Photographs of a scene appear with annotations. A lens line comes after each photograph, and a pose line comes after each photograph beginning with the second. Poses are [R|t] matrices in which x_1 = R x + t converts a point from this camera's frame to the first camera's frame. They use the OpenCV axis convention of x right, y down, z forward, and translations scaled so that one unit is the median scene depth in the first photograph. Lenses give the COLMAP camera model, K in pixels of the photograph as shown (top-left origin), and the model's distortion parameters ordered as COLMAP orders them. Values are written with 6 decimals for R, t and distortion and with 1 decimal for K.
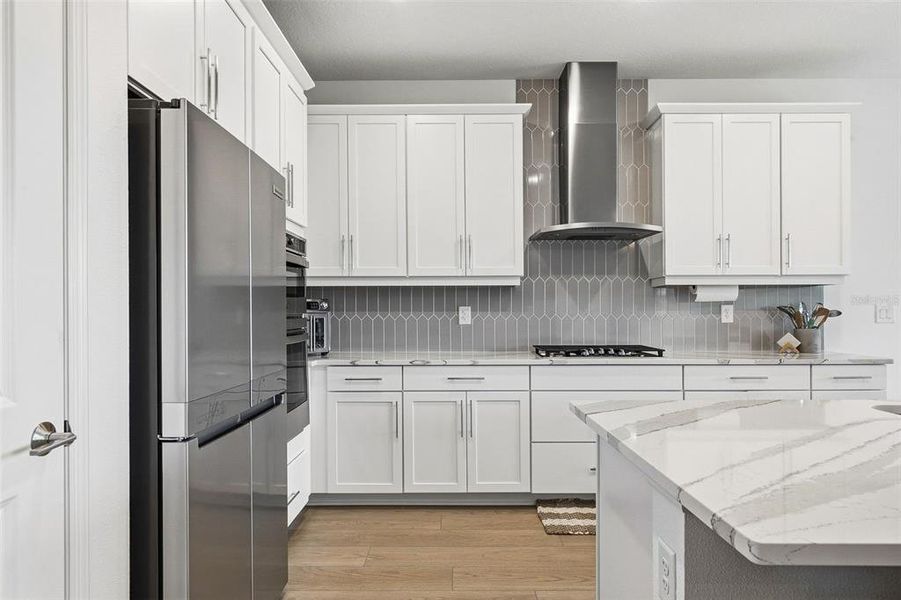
lens RADIAL K [[579.9, 0, 452.6], [0, 579.9, 305.1], [0, 0, 1]] dist [0.006110, 0.002460]
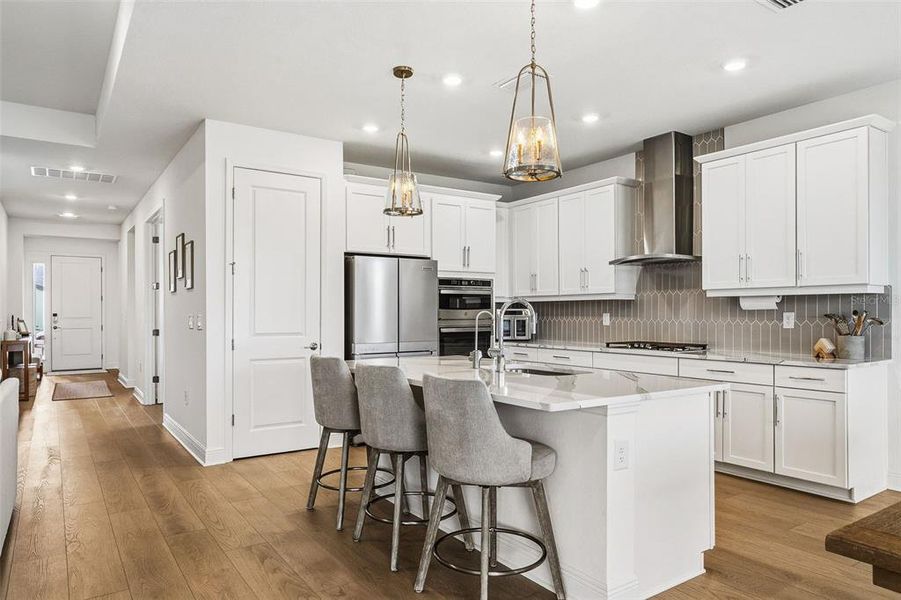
lens RADIAL K [[579.9, 0, 464.1], [0, 579.9, 313.0], [0, 0, 1]] dist [0.006110, 0.002460]
pose [[0.570045, 0.002590, -0.821610, 1.117866], [0.006418, 0.999950, 0.007605, -0.012957], [0.821589, -0.009608, 0.570000, -0.165787]]
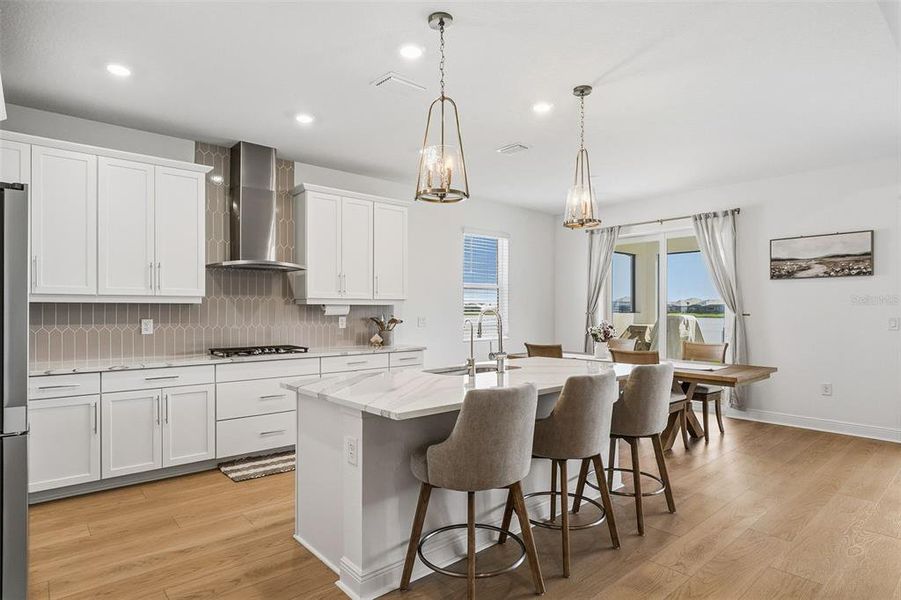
lens RADIAL K [[493.2, 0, 453.8], [0, 493.2, 305.6], [0, 0, 1]] dist [-0.010761, 0.002009]
pose [[0.751415, 0.008818, 0.659771, -0.187701], [-0.005763, 0.999960, -0.006801, -0.025212], [-0.659804, 0.001308, 0.751436, -0.204983]]
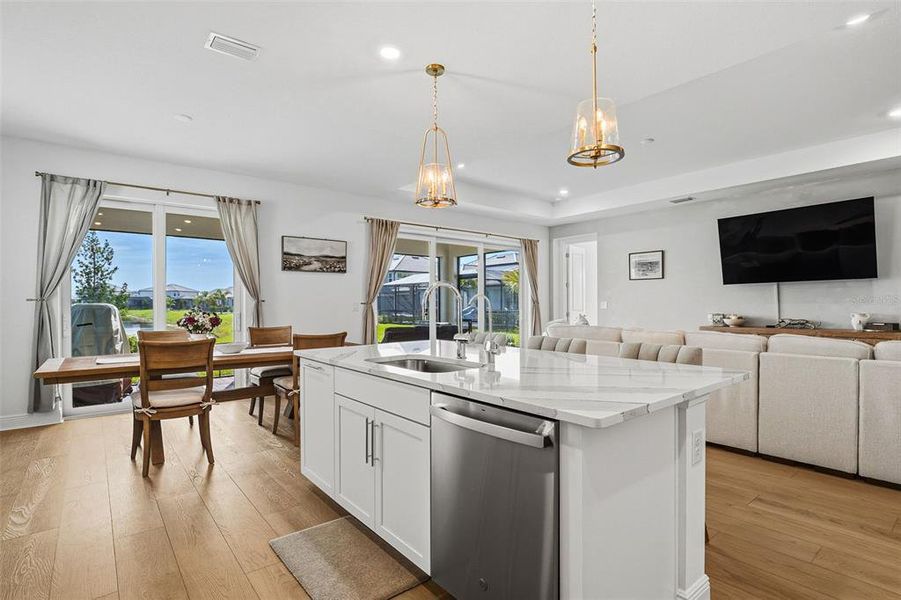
lens RADIAL K [[447.6, 0, 458.7], [0, 447.6, 299.3], [0, 0, 1]] dist [-0.022173, -0.000877]
pose [[-0.638200, 0.012537, 0.769769, -0.071124], [0.000568, 0.999875, -0.015813, 0.006457], [-0.769870, -0.009655, -0.638127, 0.795530]]
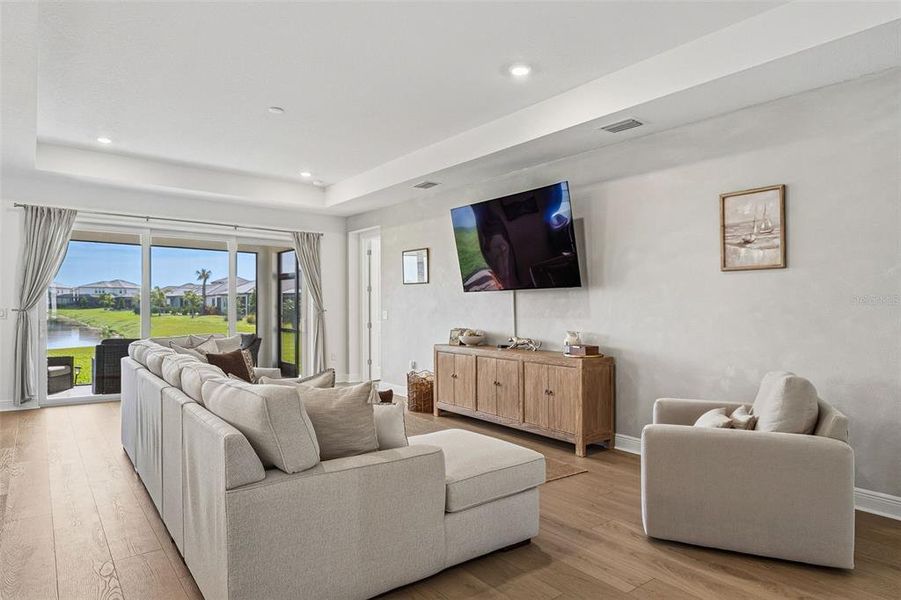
lens RADIAL K [[533.0, 0, 465.0], [0, 533.0, 308.0], [0, 0, 1]] dist [-0.009538, -0.000547]
pose [[-0.628114, -0.004848, 0.778106, -0.697607], [-0.011663, 0.999927, -0.003184, -0.023320], [-0.778034, -0.011075, -0.628125, -0.092651]]
